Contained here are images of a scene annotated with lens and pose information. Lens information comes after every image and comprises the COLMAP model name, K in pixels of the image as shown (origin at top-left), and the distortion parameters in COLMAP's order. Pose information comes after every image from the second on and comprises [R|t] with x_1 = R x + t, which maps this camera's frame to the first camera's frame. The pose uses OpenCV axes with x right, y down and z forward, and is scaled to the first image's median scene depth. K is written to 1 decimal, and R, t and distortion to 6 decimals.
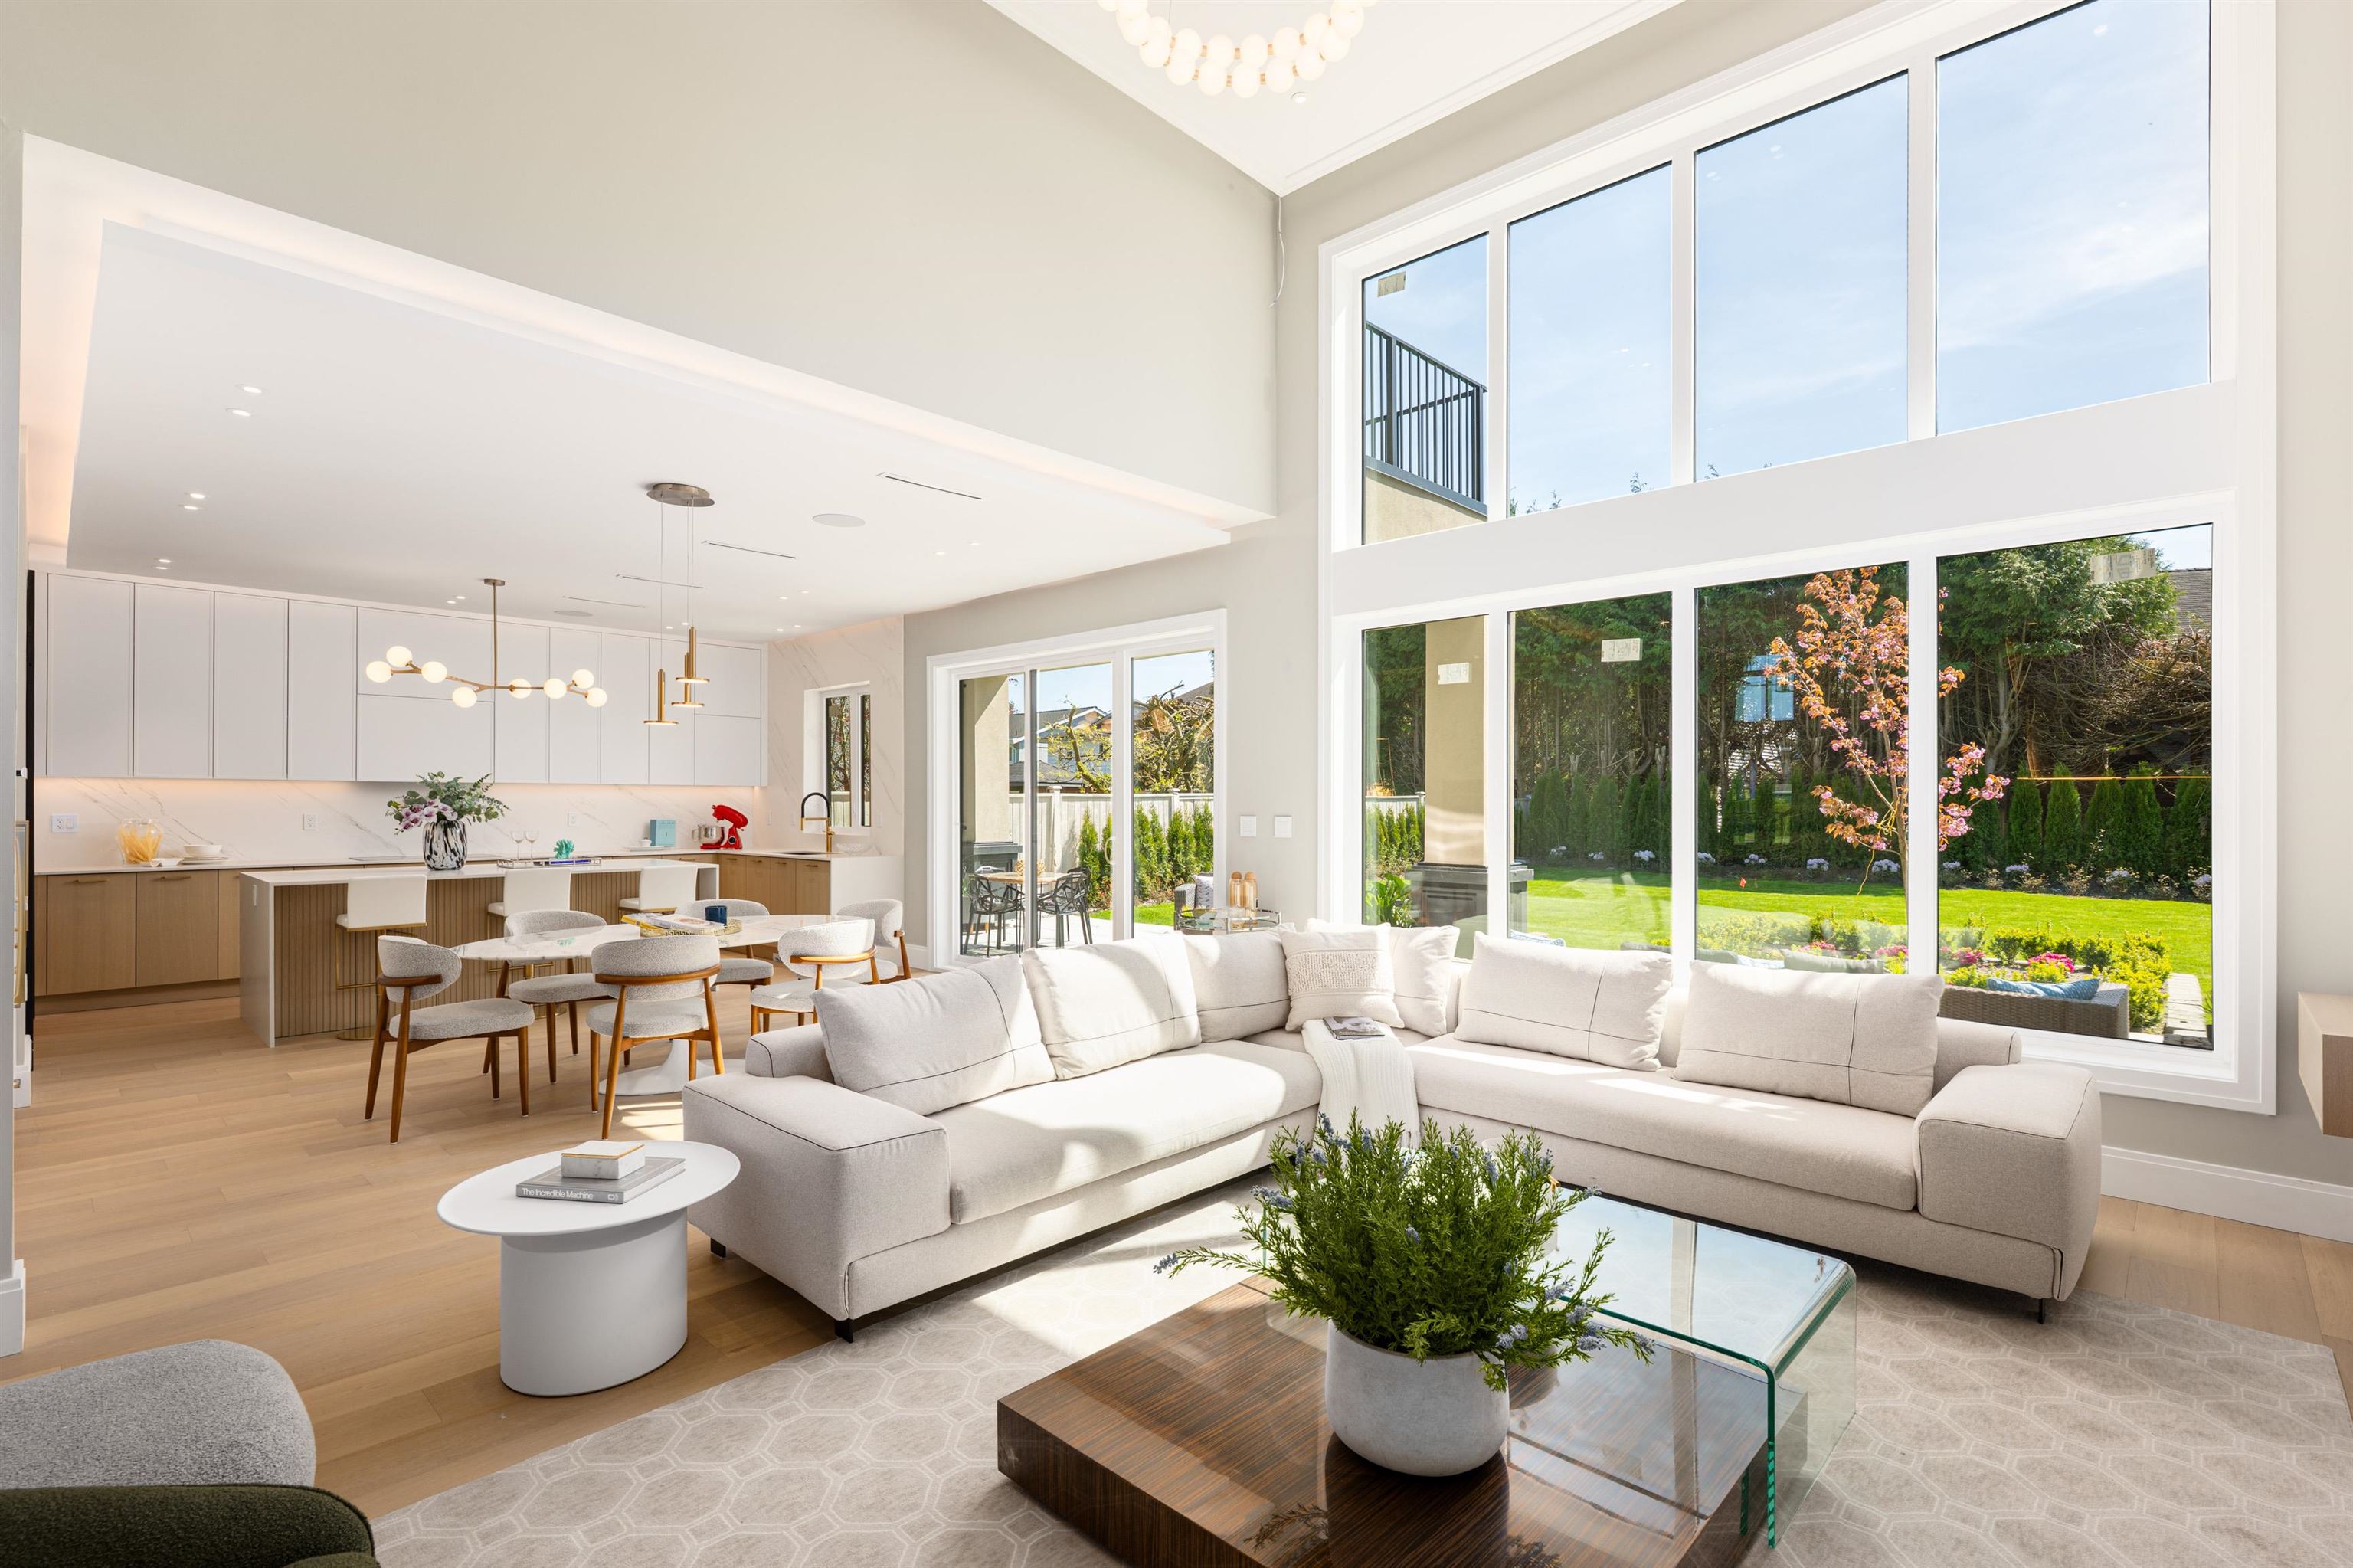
lens RADIAL K [[1052.2, 0, 1163.6], [0, 1052.2, 803.1], [0, 0, 1]] dist [0.015254, 0.000599]
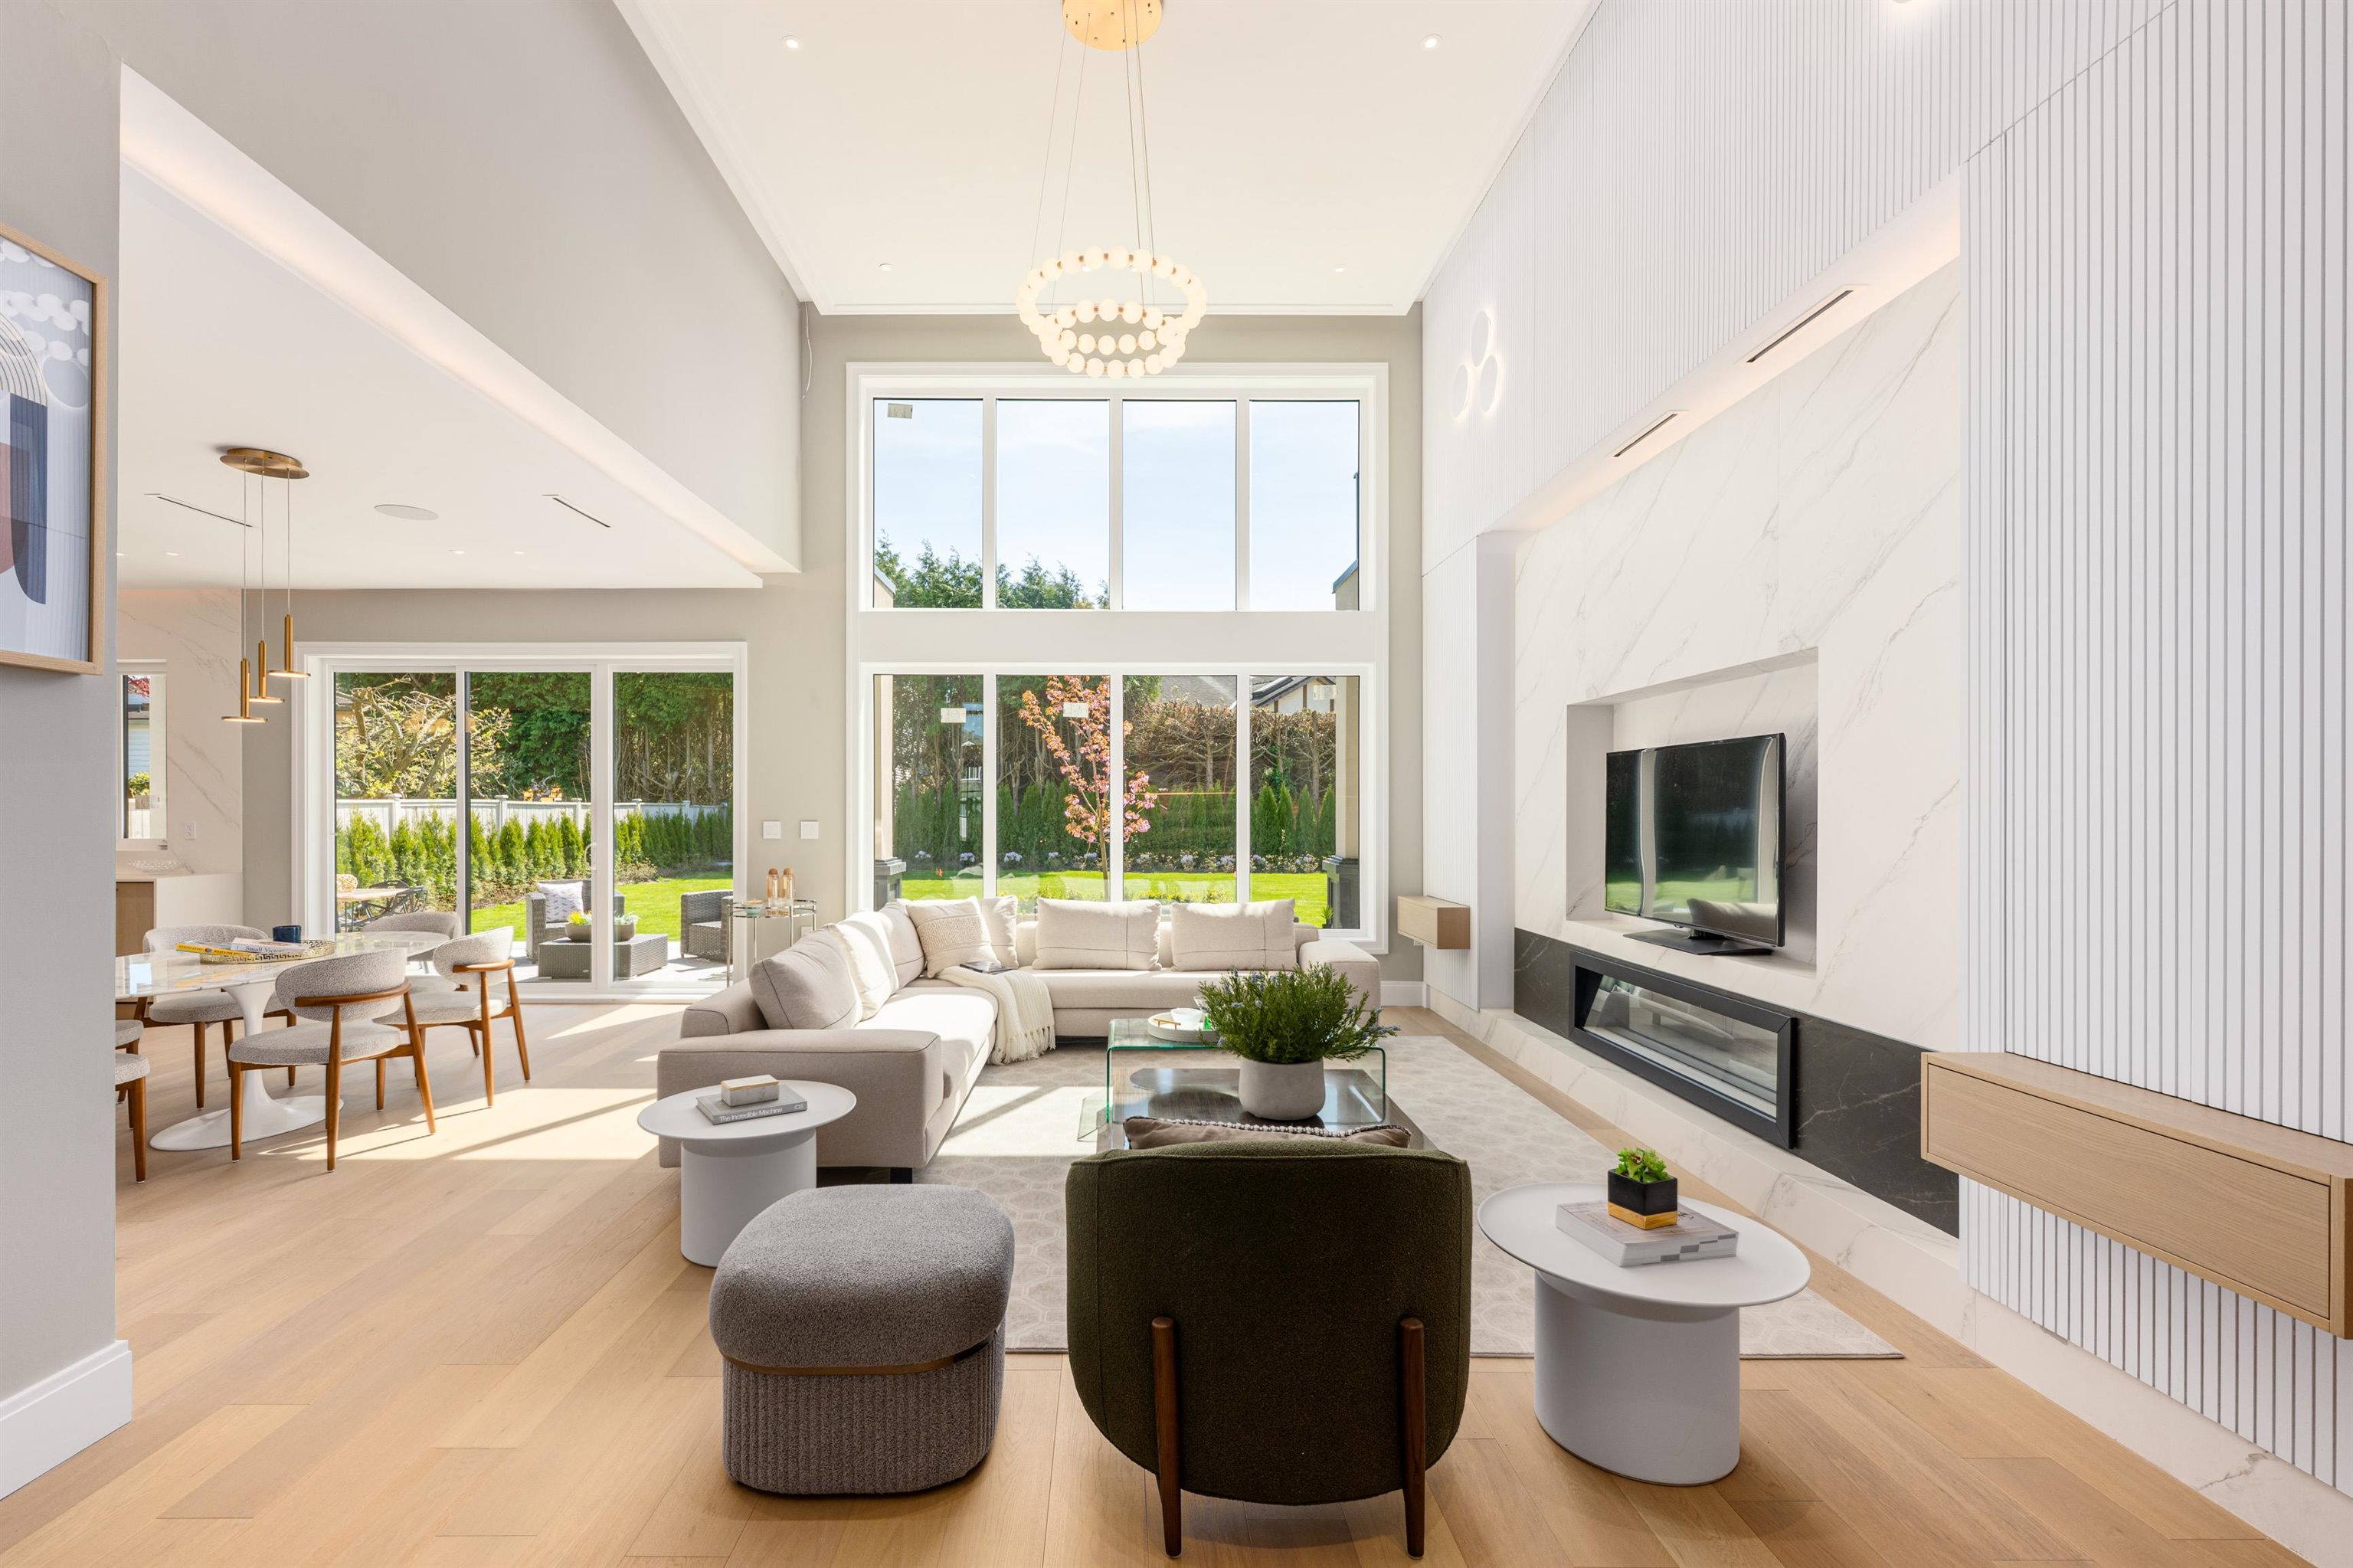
lens RADIAL K [[1052.2, 0, 1095.2], [0, 1052.2, 813.4], [0, 0, 1]] dist [0.015254, 0.000599]
pose [[0.731178, -0.002141, 0.682183, -0.398500], [-0.000366, 0.999994, 0.003531, -0.001086], [-0.682186, -0.002832, 0.731173, -0.089942]]
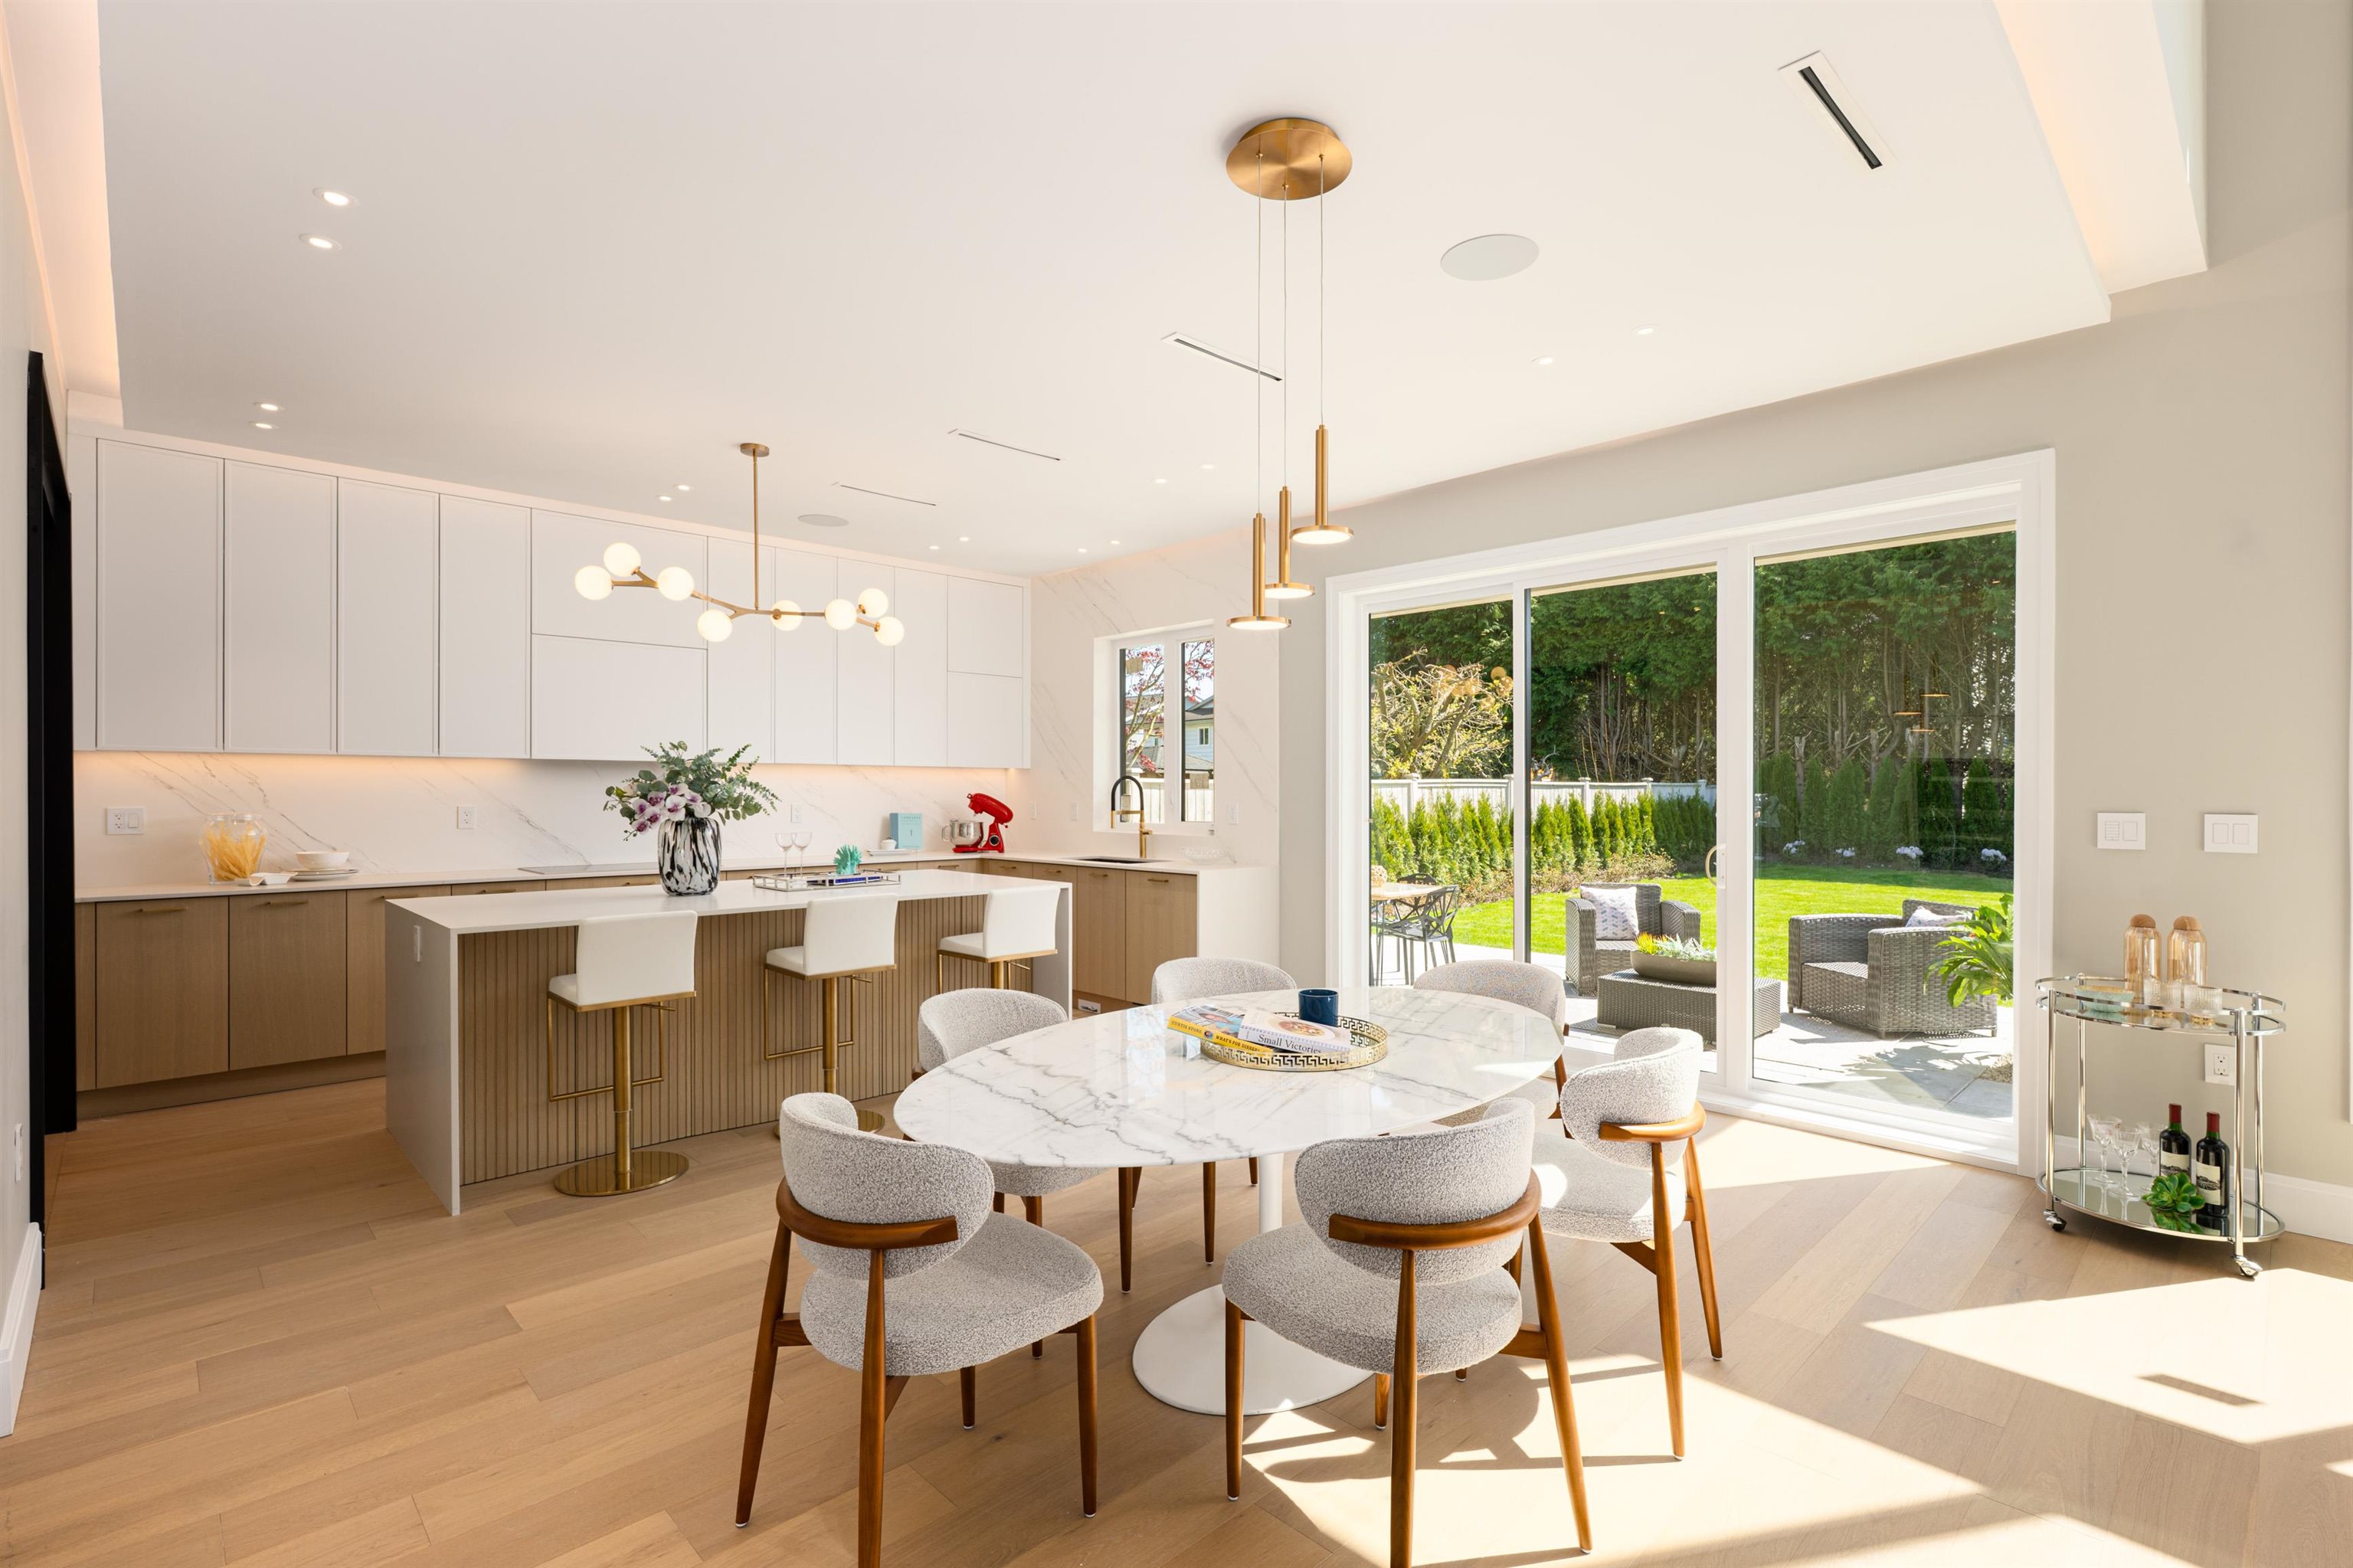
lens RADIAL K [[1052.2, 0, 1175.6], [0, 1052.2, 796.9], [0, 0, 1]] dist [0.015254, 0.000599]
pose [[0.999244, 0.001068, -0.038859, -0.351318], [-0.000838, 0.999982, 0.005934, 0.000104], [0.038865, -0.005897, 0.999227, 0.364714]]
